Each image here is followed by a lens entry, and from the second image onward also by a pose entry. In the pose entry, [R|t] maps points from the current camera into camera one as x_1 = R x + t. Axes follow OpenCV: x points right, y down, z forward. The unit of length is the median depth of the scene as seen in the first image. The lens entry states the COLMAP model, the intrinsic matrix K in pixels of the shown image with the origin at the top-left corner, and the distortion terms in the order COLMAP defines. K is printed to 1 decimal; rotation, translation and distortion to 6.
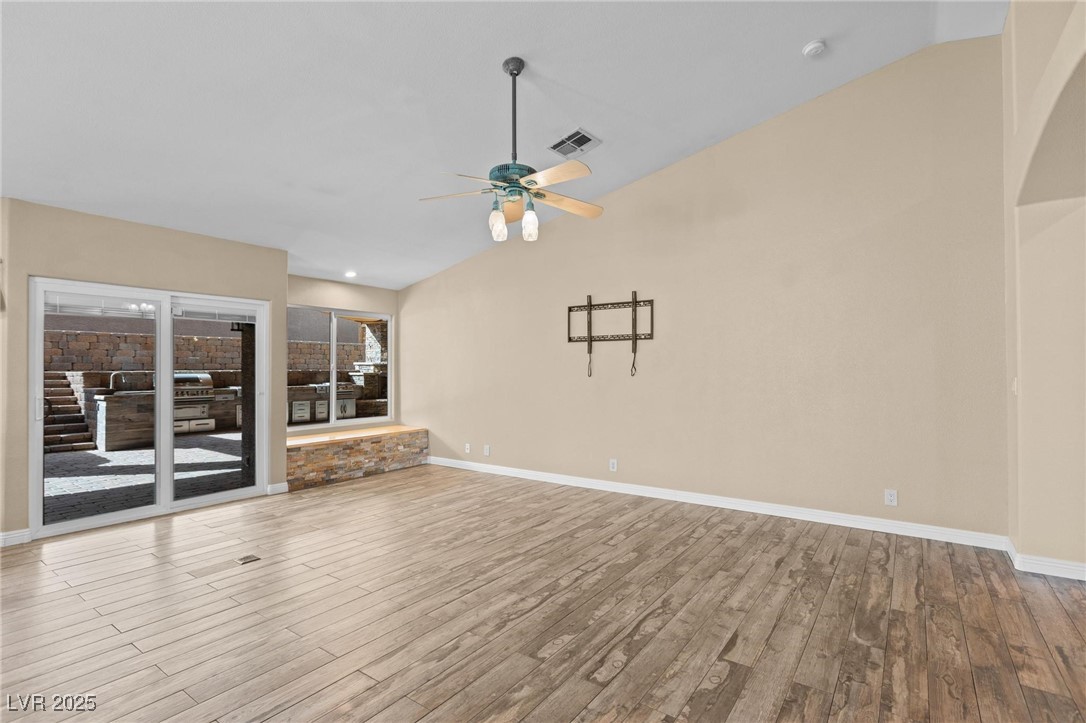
lens RADIAL K [[507.8, 0, 546.3], [0, 507.8, 362.4], [0, 0, 1]] dist [-0.004459, -0.000151]
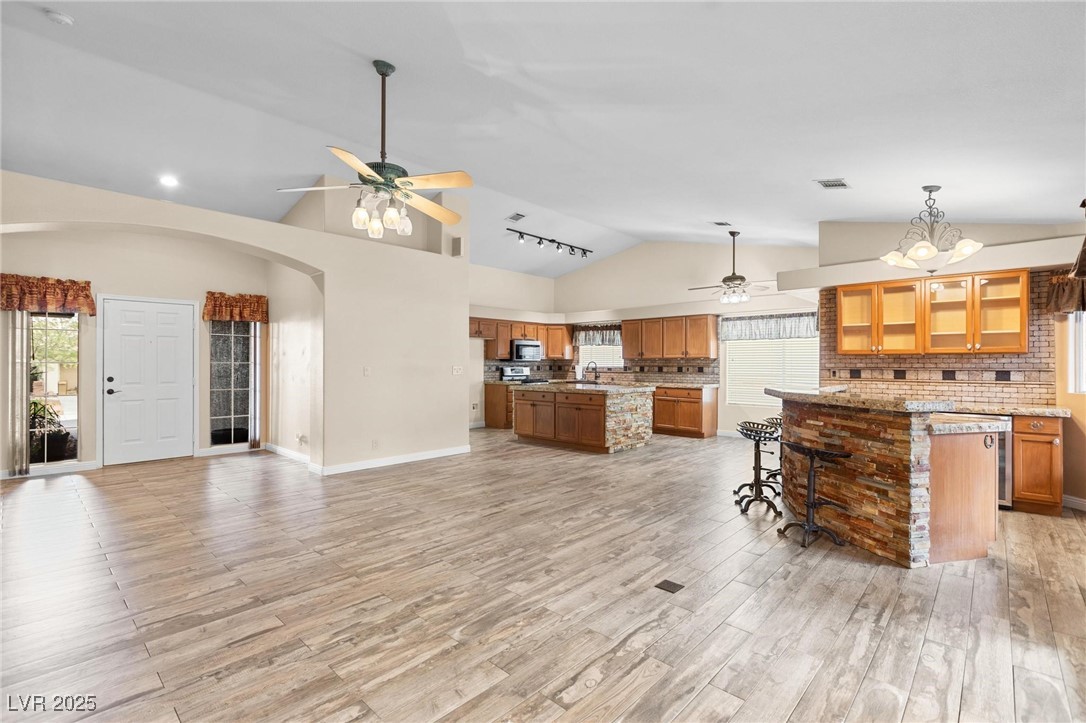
lens RADIAL K [[507.8, 0, 543.7], [0, 507.8, 364.6], [0, 0, 1]] dist [-0.004459, -0.000151]
pose [[-0.990505, -0.000730, 0.137478, -0.427661], [-0.002155, 0.999945, -0.010216, 0.024384], [-0.137463, -0.010415, -0.990452, 1.603888]]
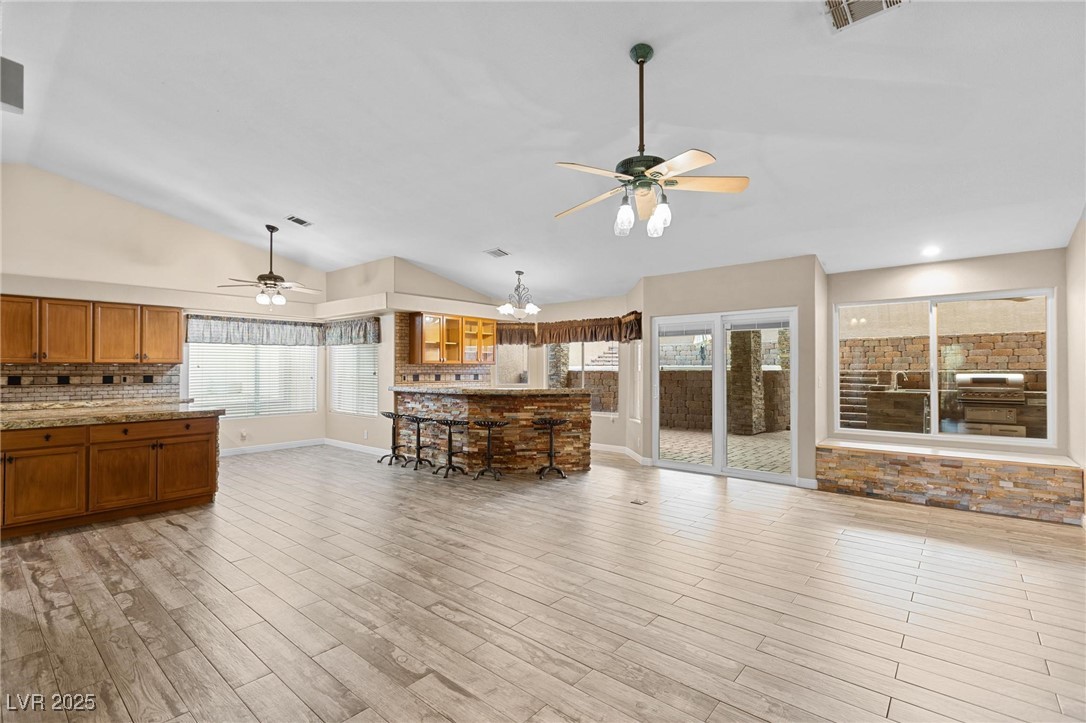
lens RADIAL K [[494.9, 0, 547.7], [0, 494.9, 363.9], [0, 0, 1]] dist [-0.000354, -0.000249]
pose [[-0.074326, -0.008107, -0.997201, 0.713224], [0.013259, 0.999871, -0.009117, 0.005267], [0.997146, -0.013900, -0.074209, 0.728078]]
